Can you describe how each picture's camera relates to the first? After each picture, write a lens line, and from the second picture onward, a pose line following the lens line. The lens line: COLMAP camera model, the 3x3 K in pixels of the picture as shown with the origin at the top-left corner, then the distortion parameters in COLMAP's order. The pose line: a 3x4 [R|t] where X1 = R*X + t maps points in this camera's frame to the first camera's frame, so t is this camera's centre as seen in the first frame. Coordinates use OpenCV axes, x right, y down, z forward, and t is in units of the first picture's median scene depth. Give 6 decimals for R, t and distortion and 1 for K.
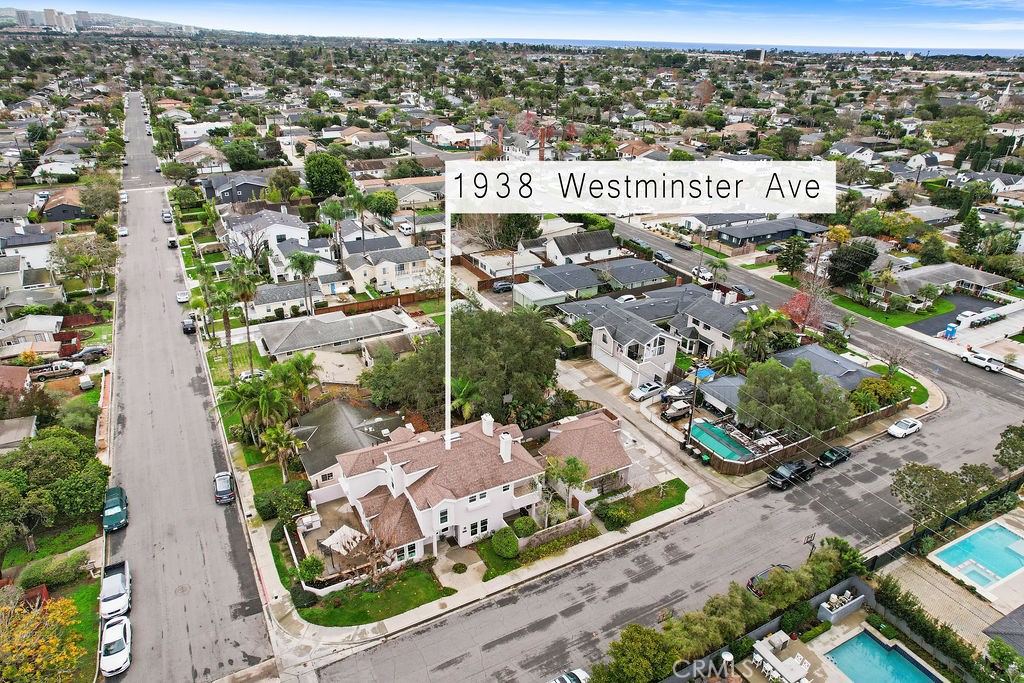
lens RADIAL K [[658.0, 0, 512.0], [0, 658.0, 341.5], [0, 0, 1]] dist [-0.085209, 0.081004]
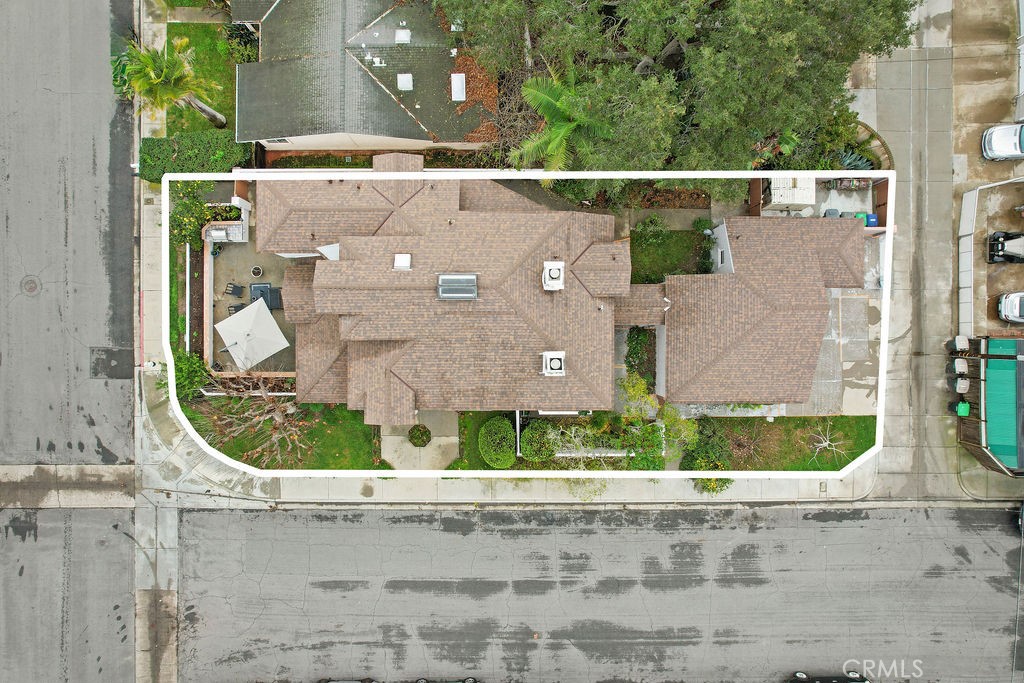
lens RADIAL K [[658.0, 0, 512.0], [0, 658.0, 341.5], [0, 0, 1]] dist [-0.085209, 0.081004]
pose [[0.879627, 0.475626, -0.006061, -0.042901], [-0.200006, 0.381395, 0.902516, -0.288880], [0.431572, -0.792665, 0.430613, 0.876067]]
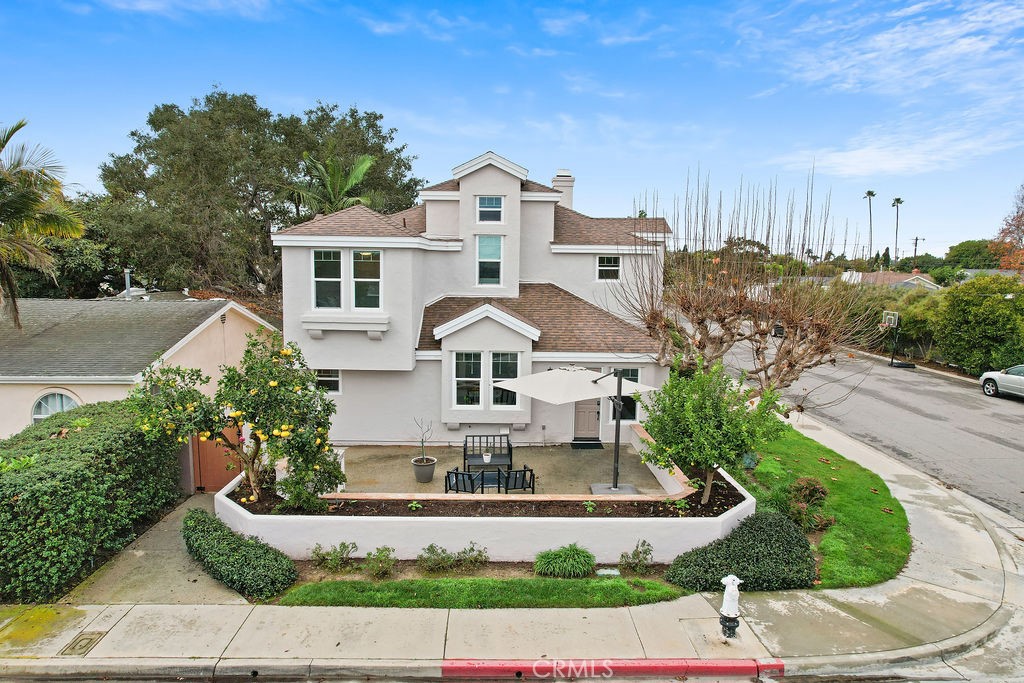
lens RADIAL K [[658.0, 0, 512.0], [0, 658.0, 341.5], [0, 0, 1]] dist [-0.085209, 0.081004]
pose [[0.453201, -0.114808, 0.883984, -0.528858], [0.376994, 0.923306, -0.073363, 0.309829], [-0.807765, 0.366505, 0.461725, 0.922870]]
